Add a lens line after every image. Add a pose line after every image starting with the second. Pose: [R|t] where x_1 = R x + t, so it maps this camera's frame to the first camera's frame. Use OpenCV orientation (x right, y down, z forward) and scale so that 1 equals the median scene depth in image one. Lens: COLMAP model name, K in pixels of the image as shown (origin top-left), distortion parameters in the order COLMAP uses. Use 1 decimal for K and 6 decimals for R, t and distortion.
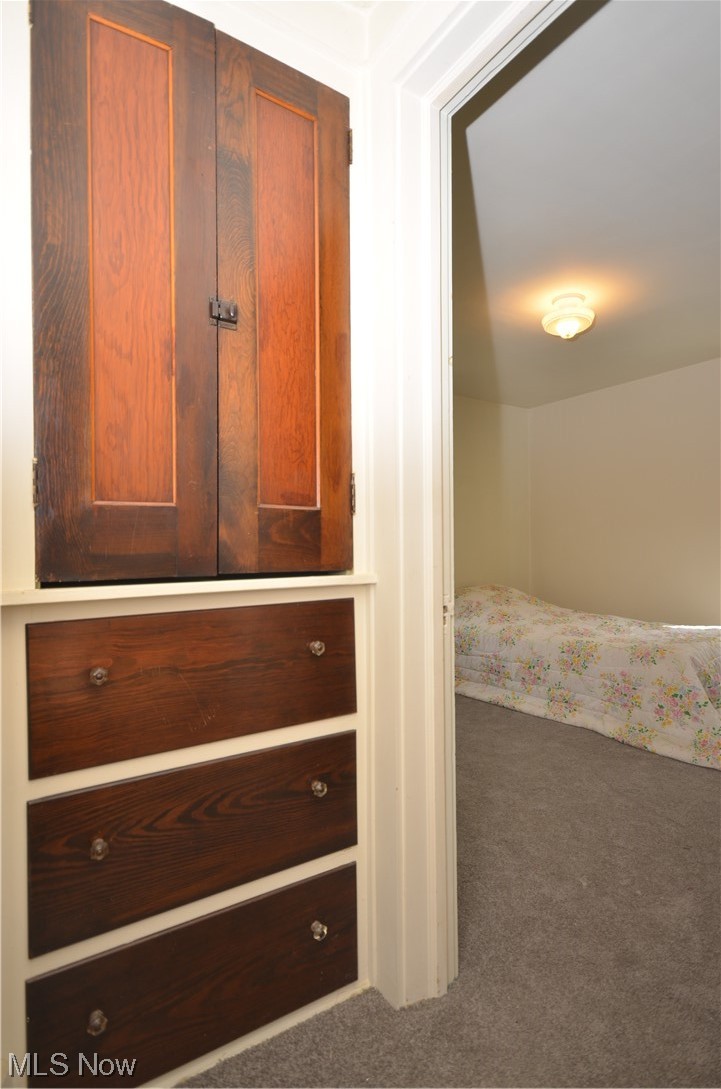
lens RADIAL K [[592.0, 0, 360.5], [0, 592.0, 544.5], [0, 0, 1]] dist [-0.003423, -0.000141]
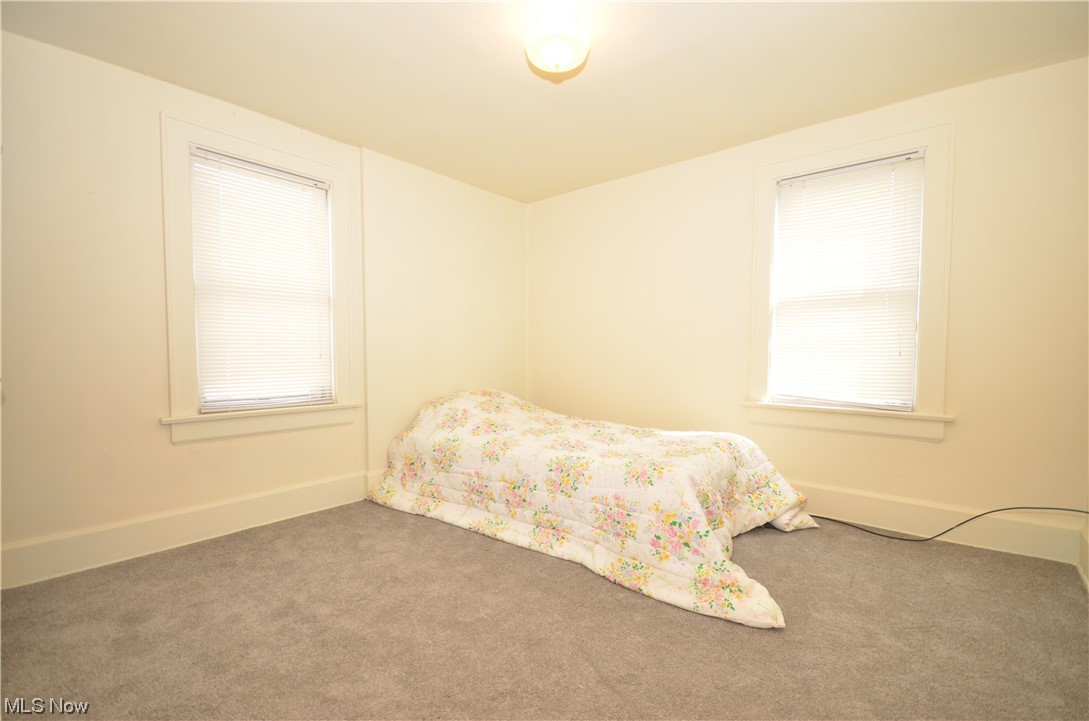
lens RADIAL K [[473.0, 0, 543.4], [0, 473.0, 381.0], [0, 0, 1]] dist [0.008393, -0.009973]
pose [[0.963696, -0.002211, 0.266994, 0.154569], [-0.014270, 0.998110, 0.059775, 0.013932], [-0.266621, -0.061415, 0.961843, 0.366951]]
